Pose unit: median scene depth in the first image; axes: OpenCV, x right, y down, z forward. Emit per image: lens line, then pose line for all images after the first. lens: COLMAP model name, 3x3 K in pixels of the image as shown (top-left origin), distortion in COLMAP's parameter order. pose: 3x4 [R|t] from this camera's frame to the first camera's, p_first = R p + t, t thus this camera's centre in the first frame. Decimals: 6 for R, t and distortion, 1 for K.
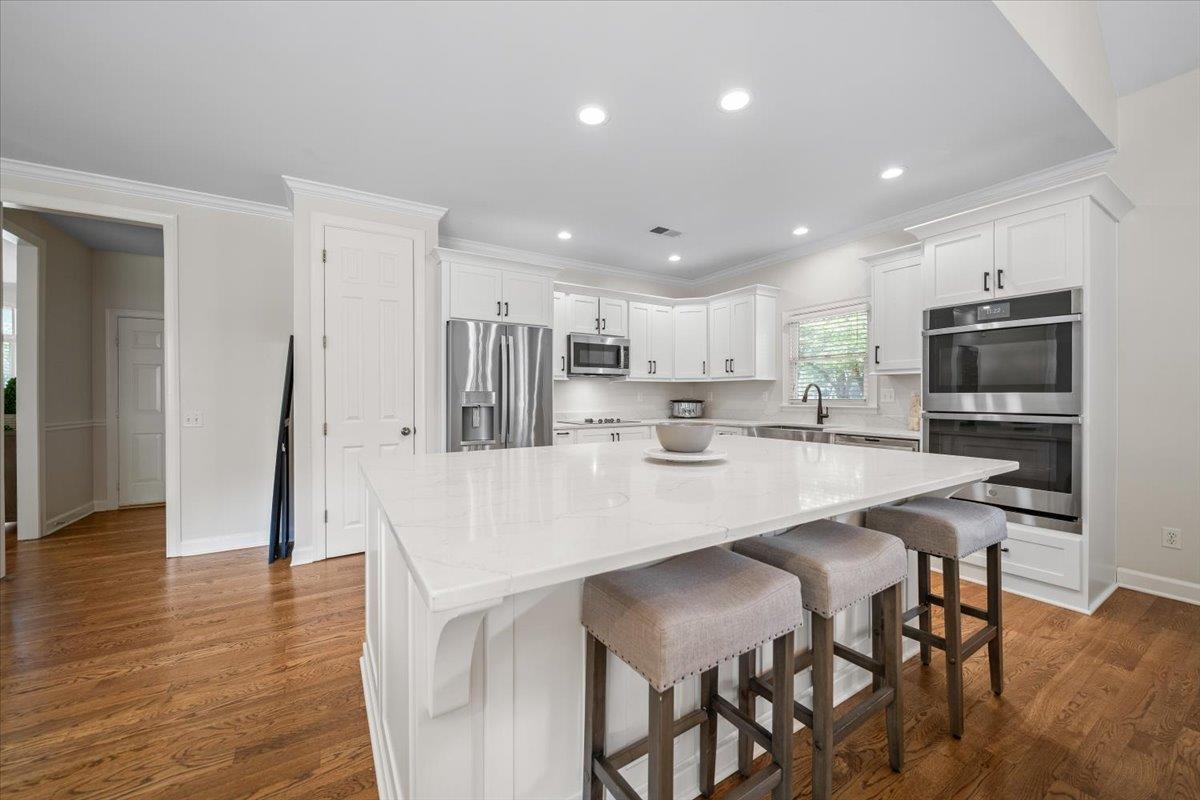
lens RADIAL K [[439.8, 0, 595.8], [0, 439.8, 396.3], [0, 0, 1]] dist [-0.005610, 0.000316]
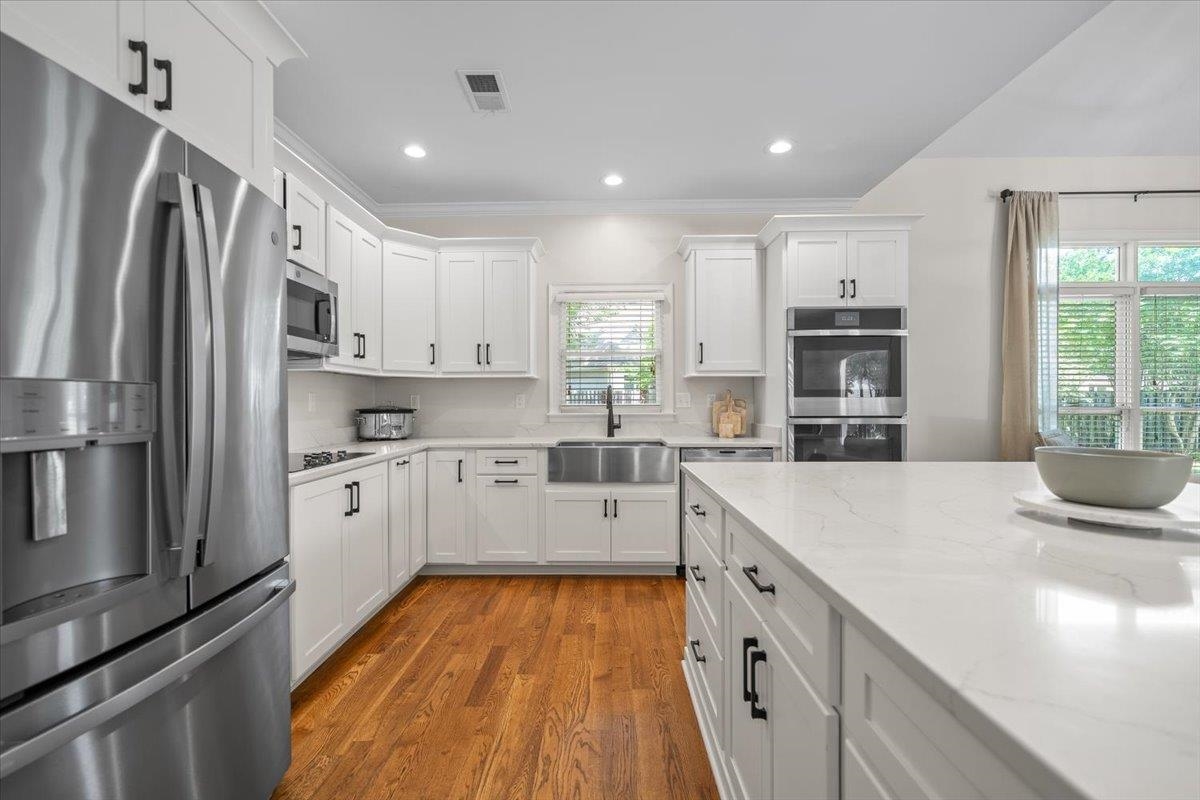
lens RADIAL K [[524.6, 0, 593.1], [0, 524.6, 402.3], [0, 0, 1]] dist [-0.001934, -0.000078]
pose [[0.544553, -0.001762, 0.838724, -0.286688], [0.002592, 0.999997, 0.000418, 0.001226], [-0.838722, 0.001946, 0.544556, 0.515140]]
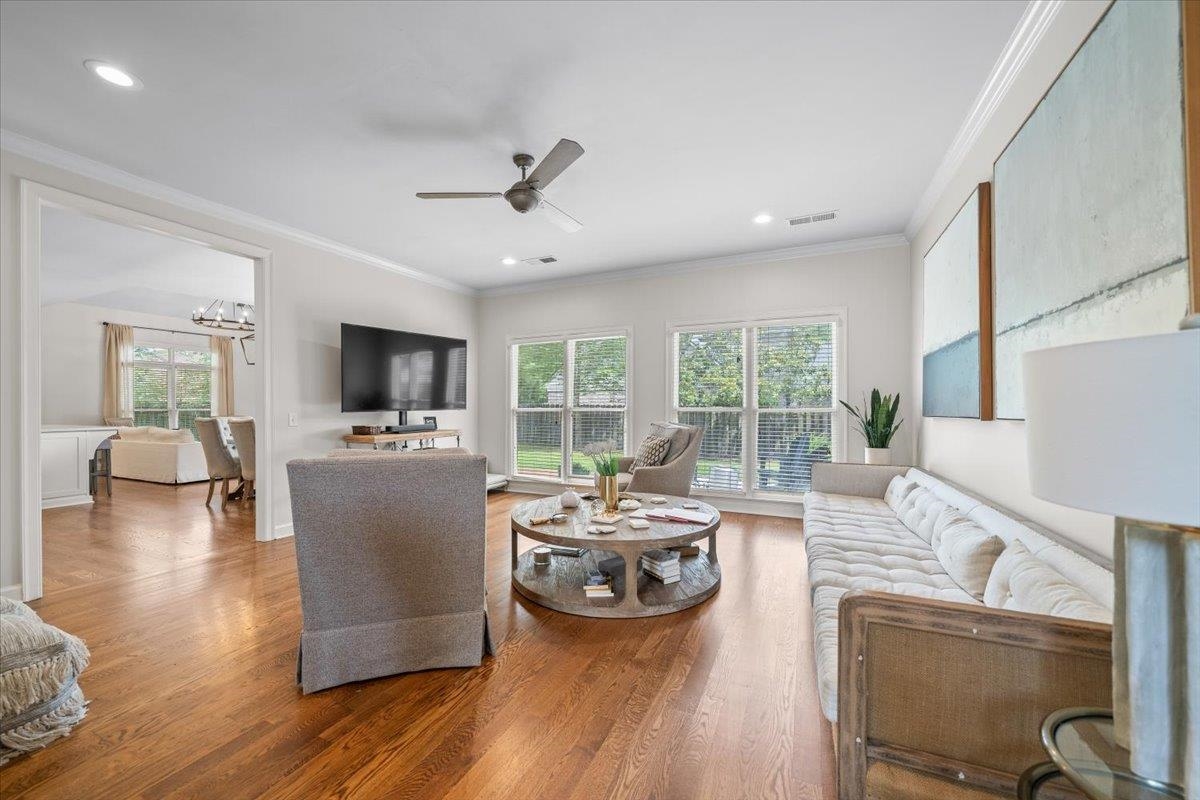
lens RADIAL K [[439.8, 0, 600.7], [0, 439.8, 408.5], [0, 0, 1]] dist [-0.005610, 0.000316]
pose [[-0.551688, 0.005871, 0.834030, -1.942530], [0.005295, 0.999980, -0.003536, 0.033760], [-0.834034, 0.002465, -0.551708, -0.354387]]
